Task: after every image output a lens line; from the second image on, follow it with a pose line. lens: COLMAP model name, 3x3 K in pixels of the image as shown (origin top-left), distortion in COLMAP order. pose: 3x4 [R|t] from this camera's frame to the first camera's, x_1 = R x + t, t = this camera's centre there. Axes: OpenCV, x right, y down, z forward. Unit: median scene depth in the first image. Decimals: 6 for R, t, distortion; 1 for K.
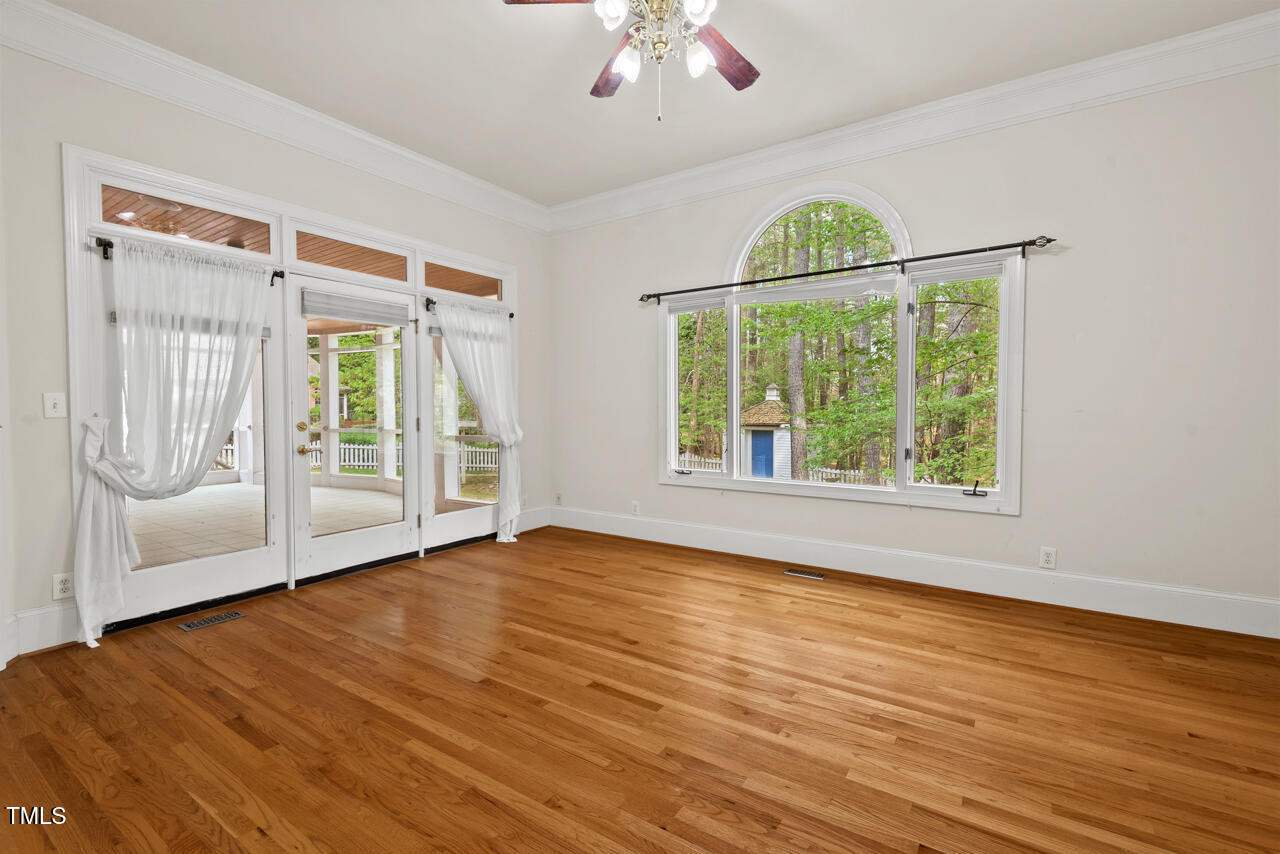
lens RADIAL K [[576.2, 0, 648.5], [0, 576.2, 429.9], [0, 0, 1]] dist [0.026786, -0.010372]
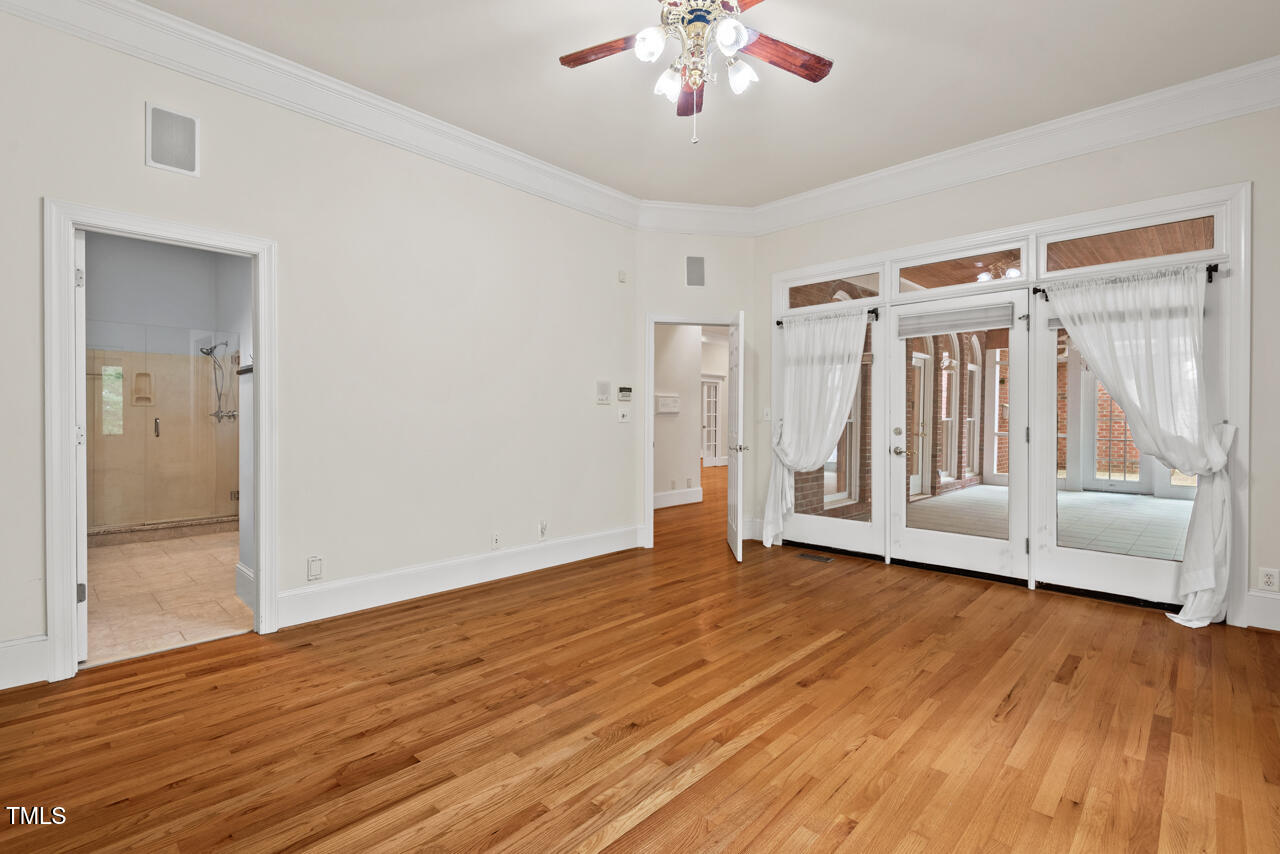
lens RADIAL K [[576.2, 0, 641.9], [0, 576.2, 418.5], [0, 0, 1]] dist [0.026786, -0.010372]
pose [[-0.163990, 0.005126, -0.986449, 0.716793], [-0.041653, 0.999059, 0.012116, -0.025853], [0.985582, 0.043075, -0.163622, 0.729327]]
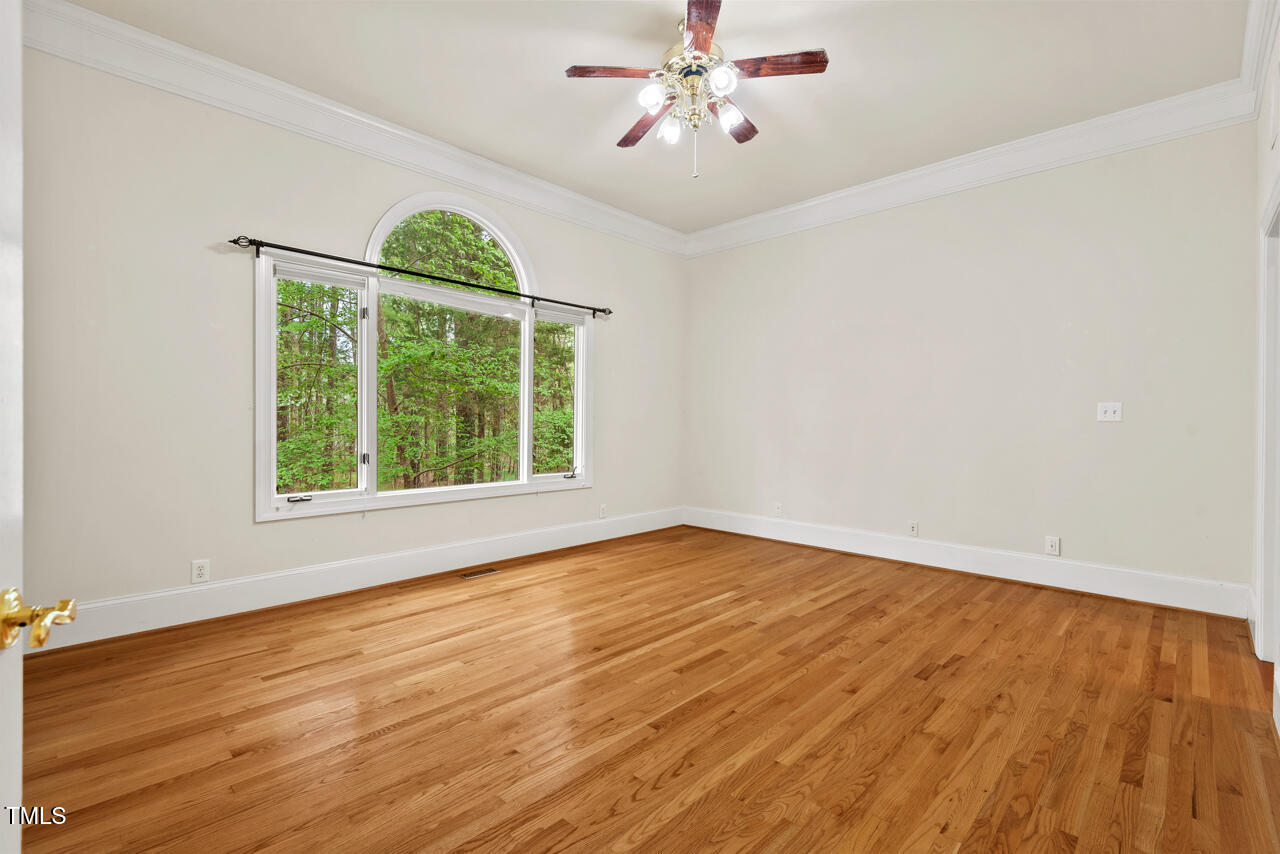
lens RADIAL K [[576.2, 0, 637.7], [0, 576.2, 430.2], [0, 0, 1]] dist [0.026786, -0.010372]
pose [[0.166757, -0.012629, 0.985917, -0.803860], [0.028542, 0.999561, 0.007976, -0.009582], [-0.985585, 0.026810, 0.167044, 0.619269]]
